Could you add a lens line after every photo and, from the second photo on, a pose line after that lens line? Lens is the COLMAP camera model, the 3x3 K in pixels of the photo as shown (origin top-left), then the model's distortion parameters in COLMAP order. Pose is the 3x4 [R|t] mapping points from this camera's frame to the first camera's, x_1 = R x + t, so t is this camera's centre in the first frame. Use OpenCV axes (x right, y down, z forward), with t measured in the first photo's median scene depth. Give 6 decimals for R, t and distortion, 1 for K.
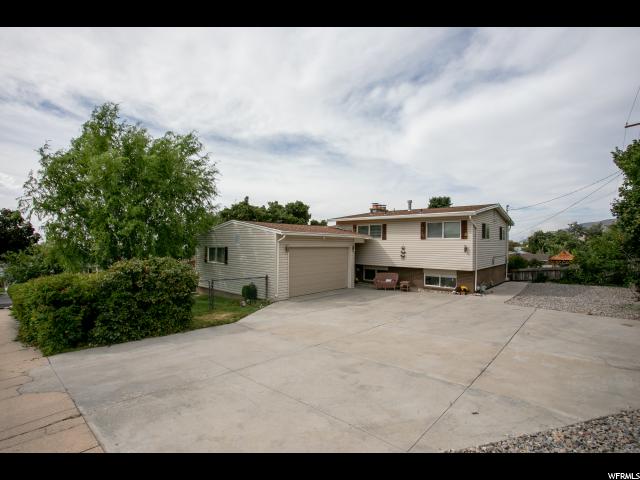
lens RADIAL K [[314.3, 0, 320.0], [0, 314.3, 240.0], [0, 0, 1]] dist [-0.001437, -0.000194]
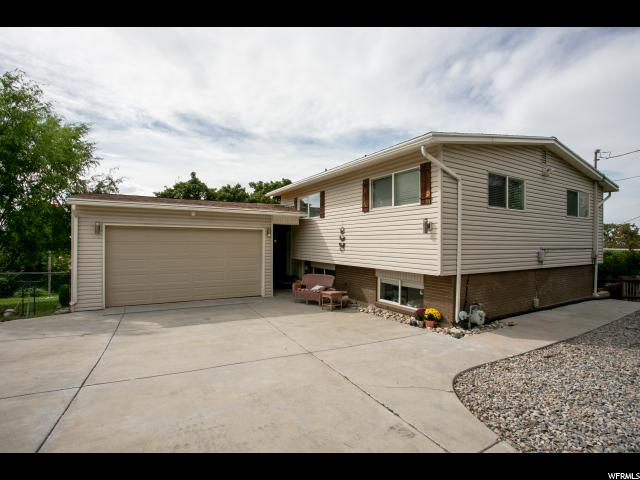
lens RADIAL K [[300.9, 0, 320.0], [0, 300.9, 240.0], [0, 0, 1]] dist [-0.020584, 0.000114]
pose [[0.951781, -0.002118, -0.306770, 0.379996], [0.003751, 0.999982, 0.004732, 0.038418], [0.306754, -0.005654, 0.951772, 0.466123]]
